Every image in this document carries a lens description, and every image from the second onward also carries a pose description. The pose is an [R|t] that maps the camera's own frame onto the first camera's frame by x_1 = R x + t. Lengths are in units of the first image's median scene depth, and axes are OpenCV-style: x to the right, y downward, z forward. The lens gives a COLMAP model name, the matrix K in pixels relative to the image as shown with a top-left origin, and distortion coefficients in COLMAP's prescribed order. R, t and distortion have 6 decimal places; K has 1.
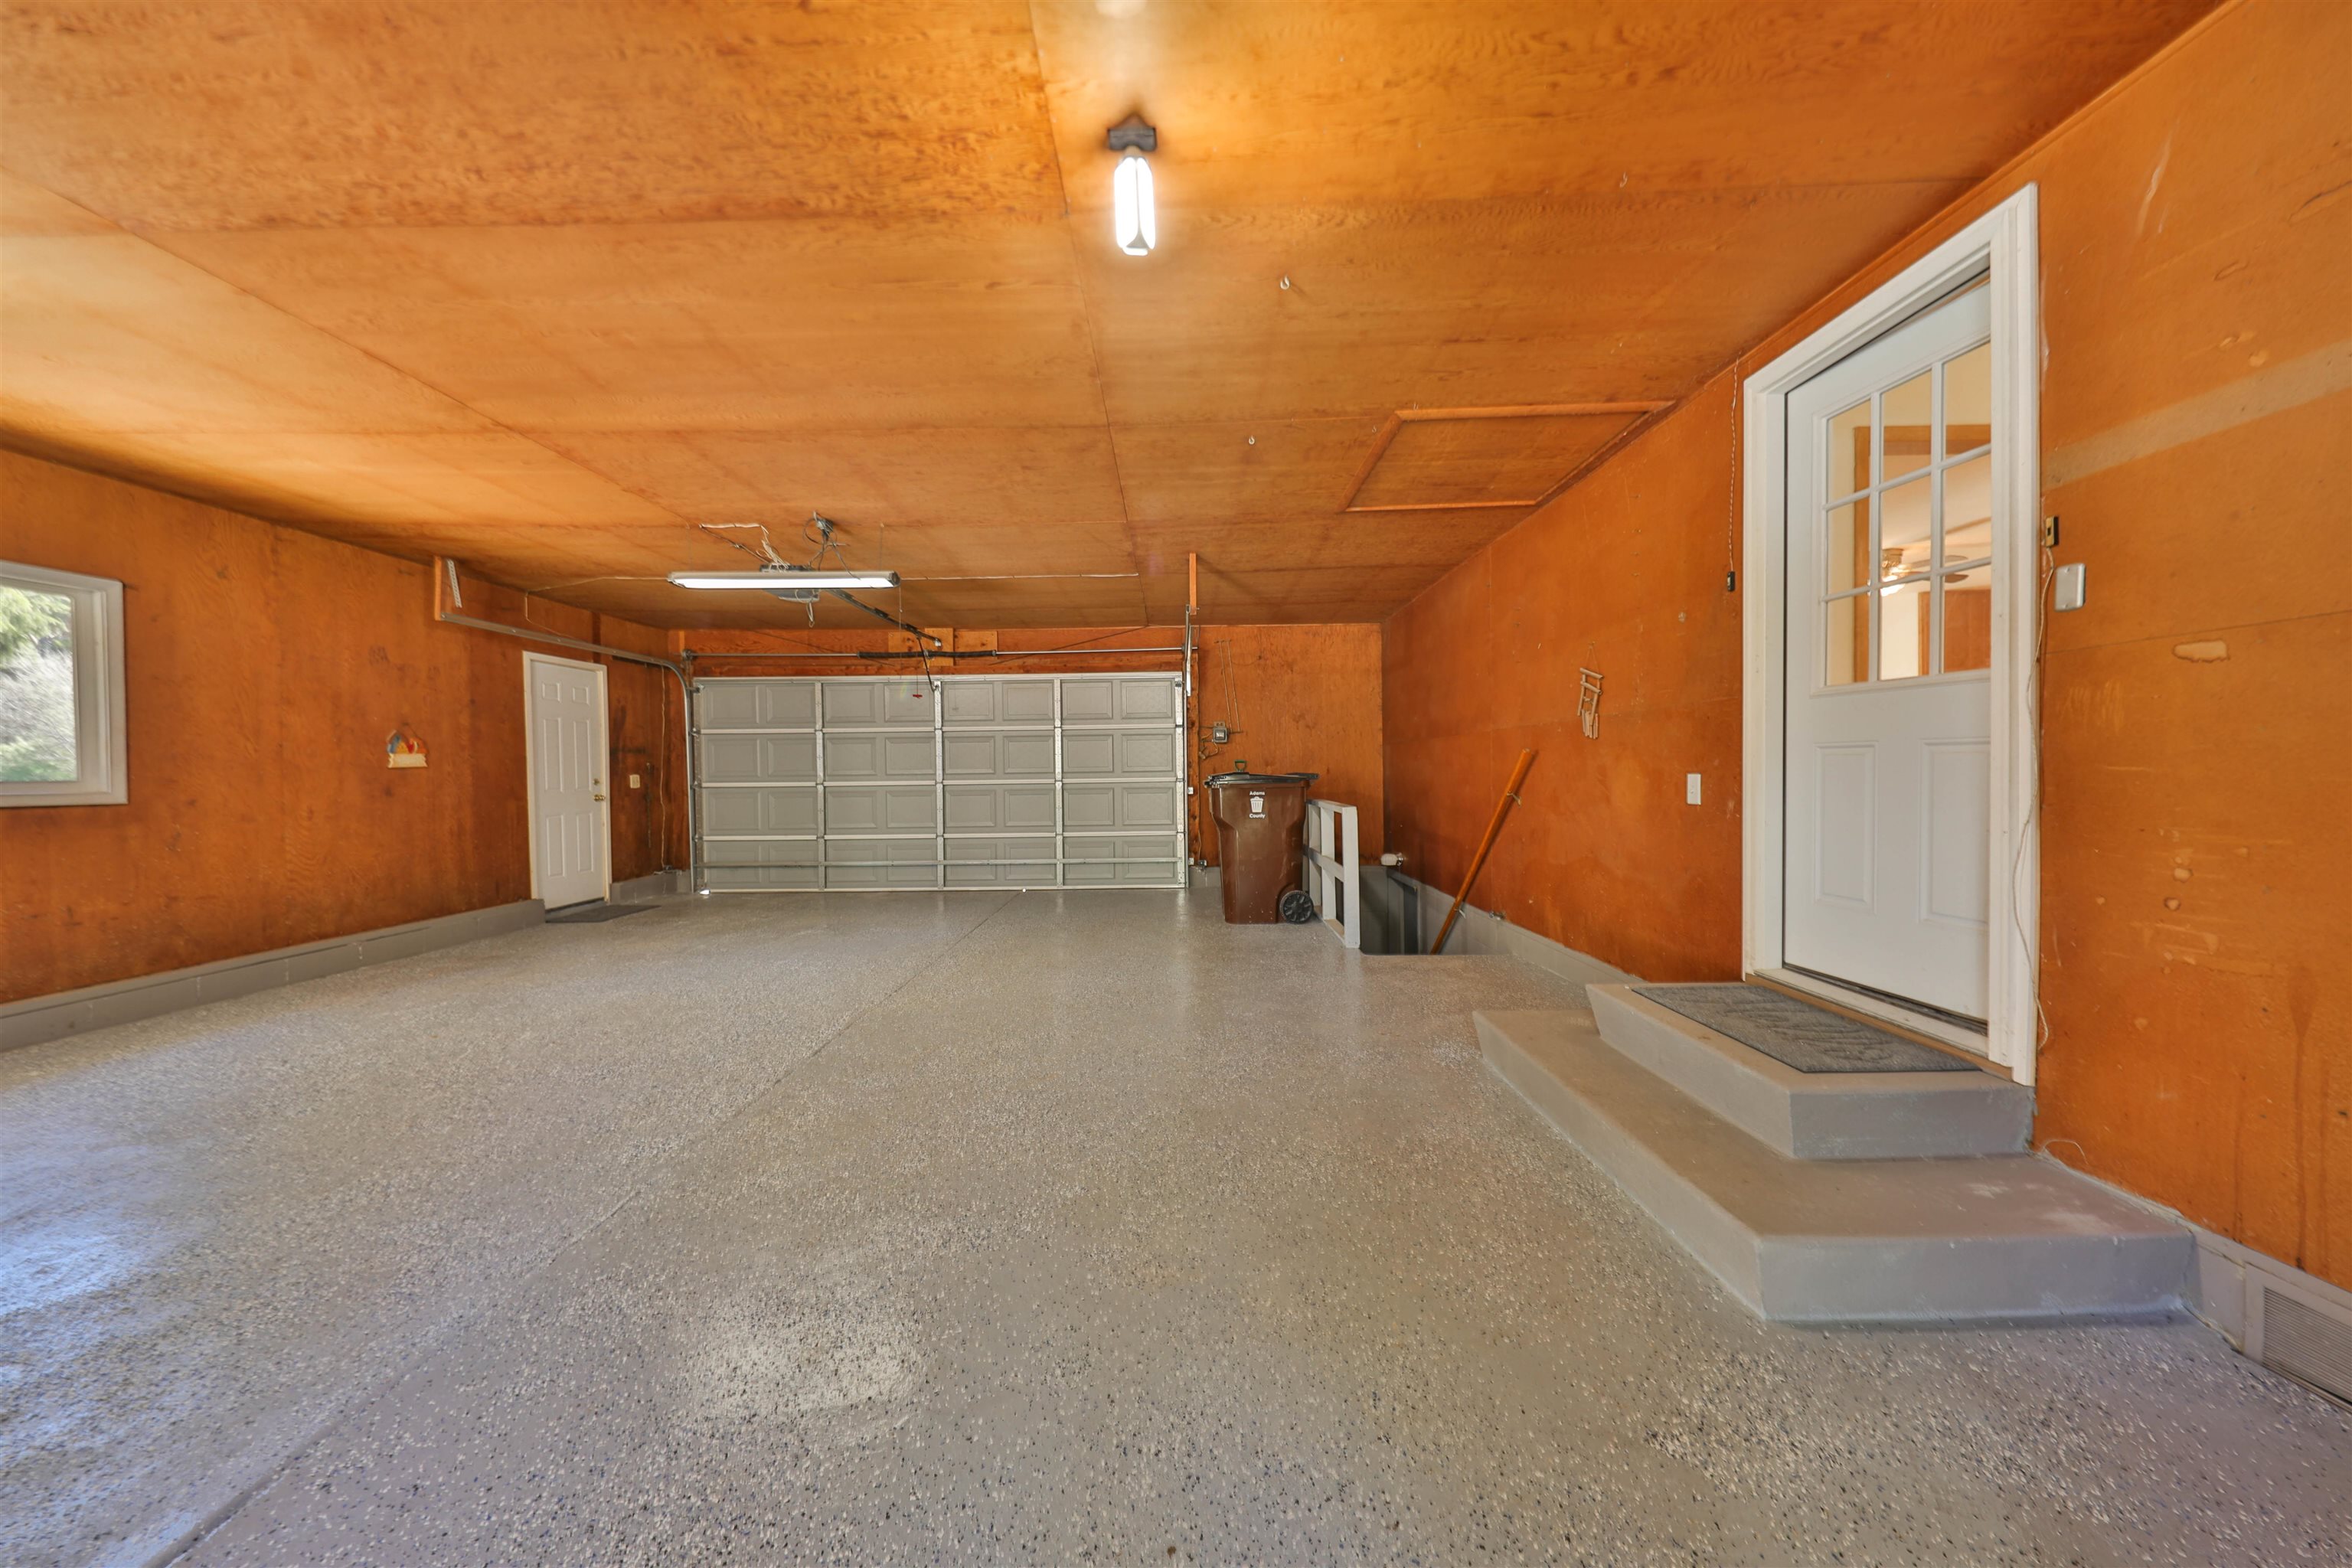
lens RADIAL K [[775.2, 0, 1162.8], [0, 775.2, 785.0], [0, 0, 1]] dist [0.000943, -0.003043]
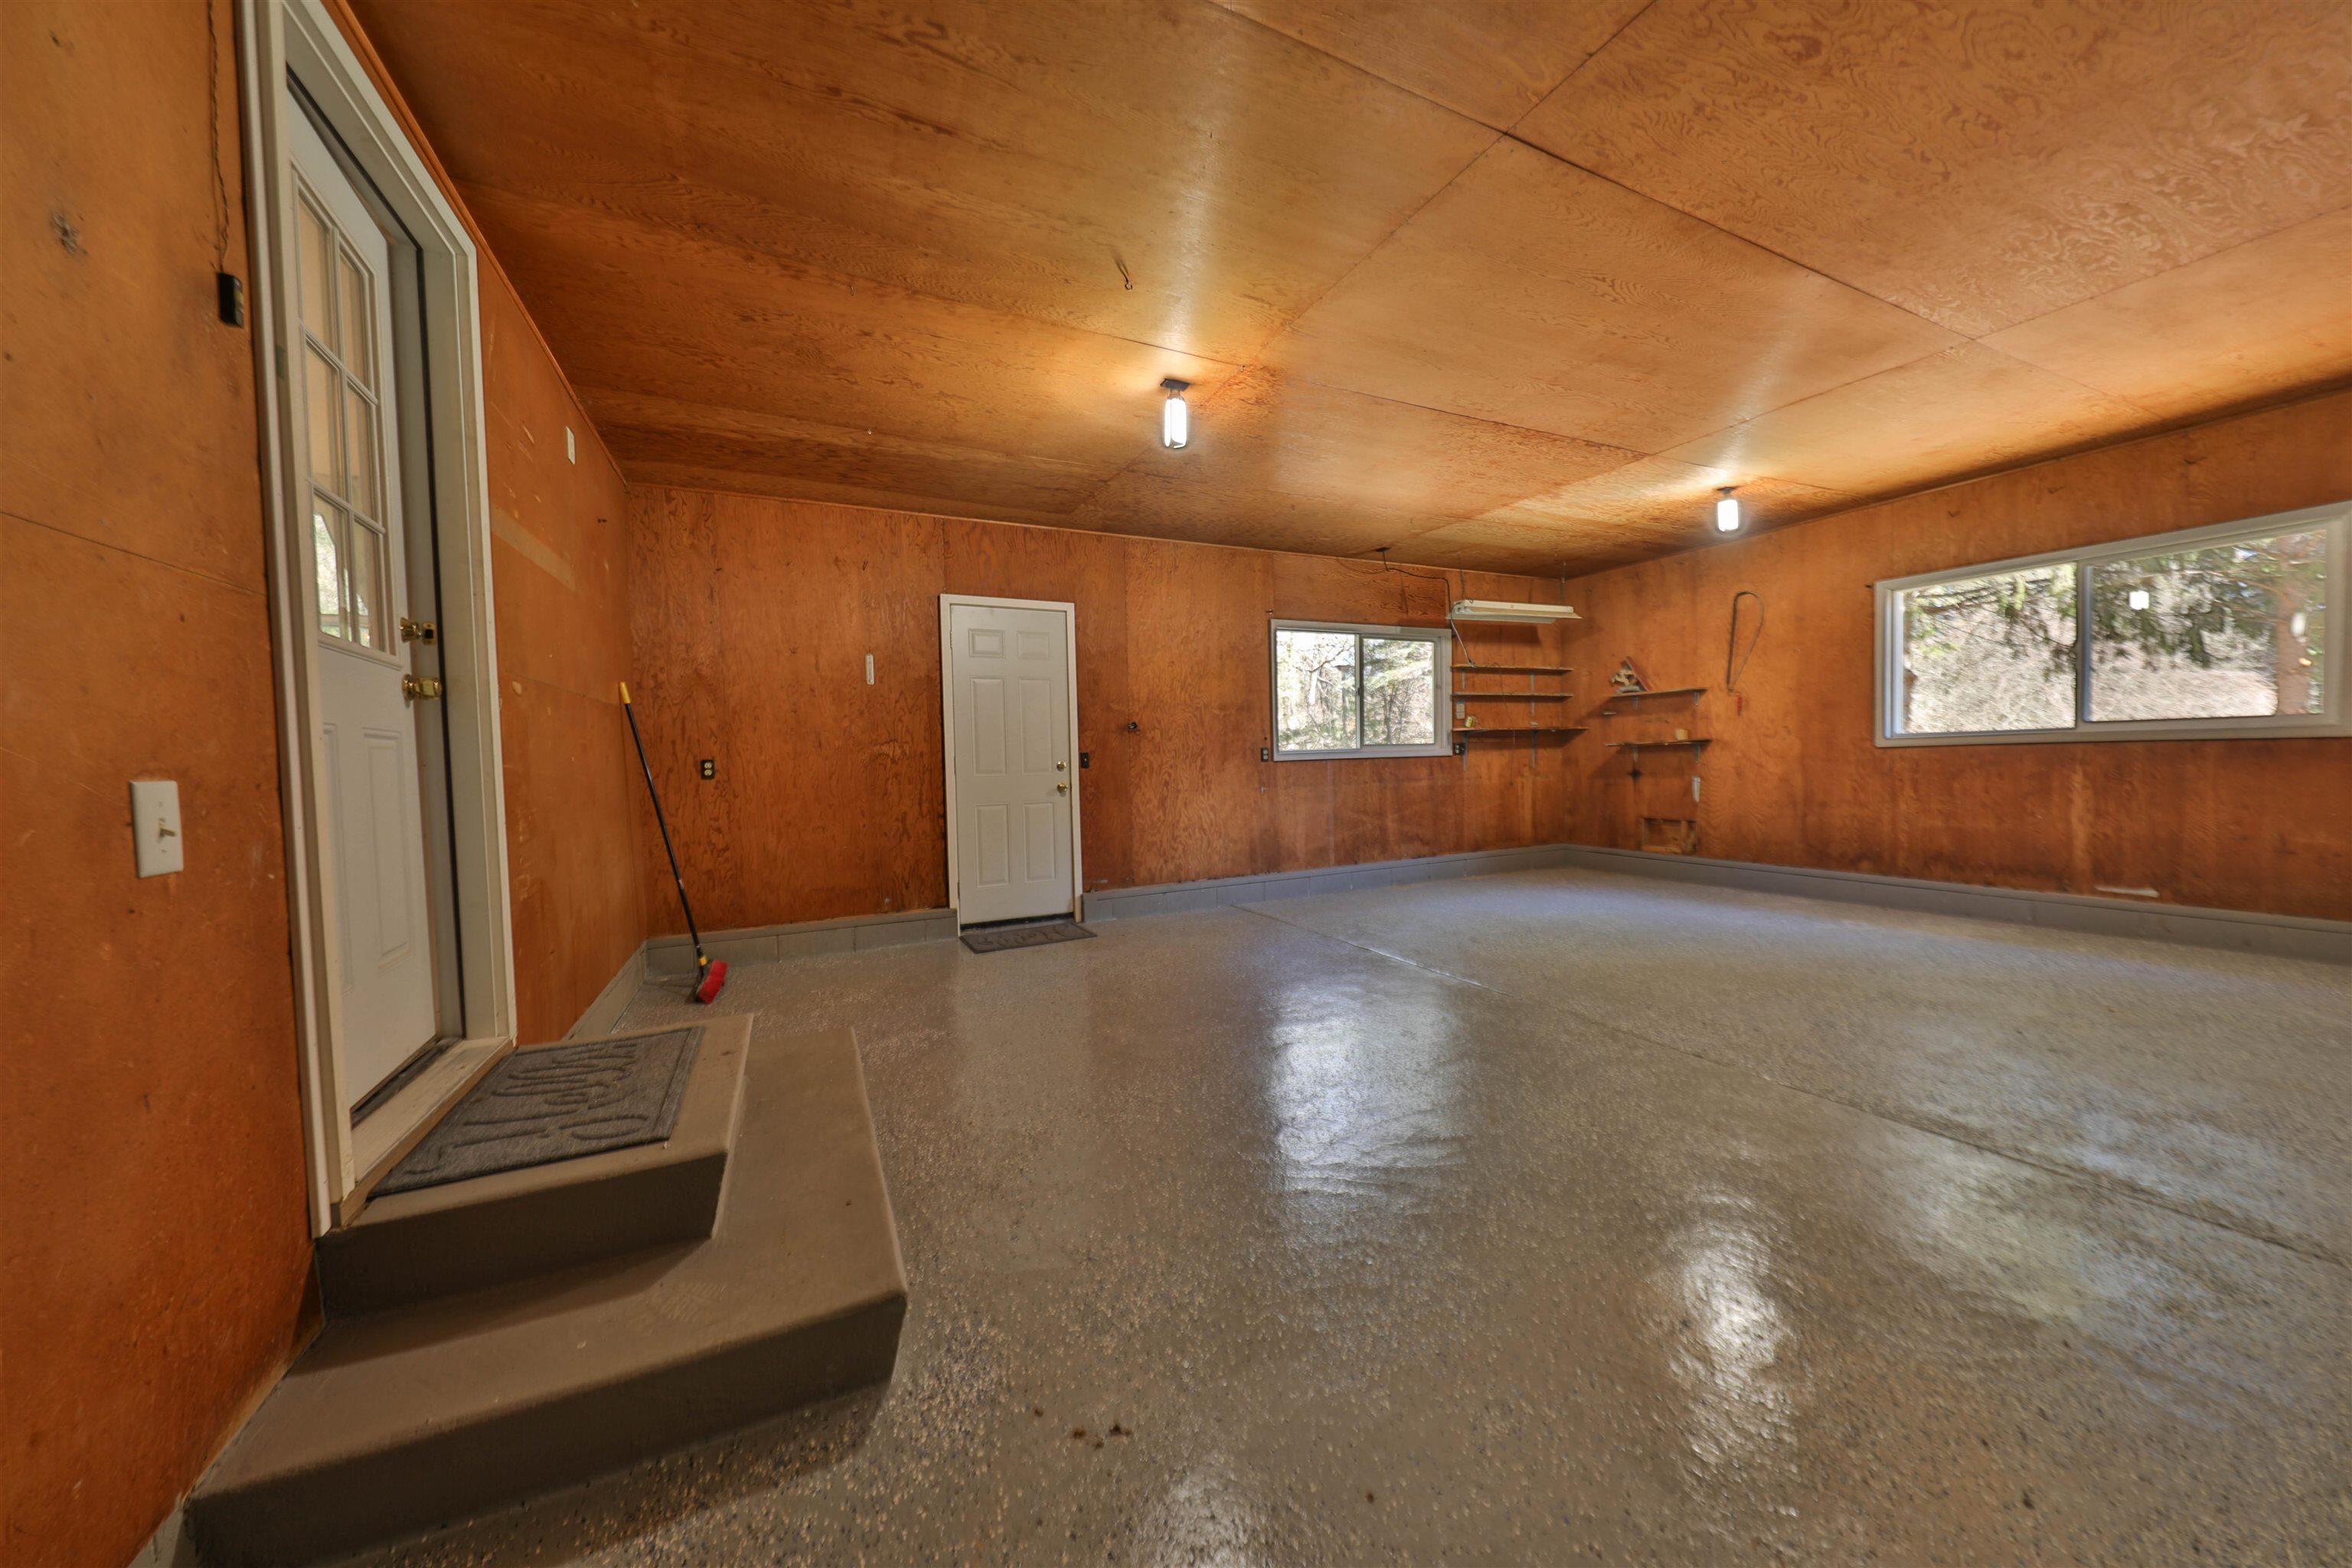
lens RADIAL K [[775.2, 0, 1162.8], [0, 775.2, 785.0], [0, 0, 1]] dist [0.000943, -0.003043]
pose [[-0.897286, 0.052553, -0.438310, 0.479243], [0.032061, 0.998025, 0.054029, -0.016428], [0.440283, 0.034426, -0.897199, 1.555129]]
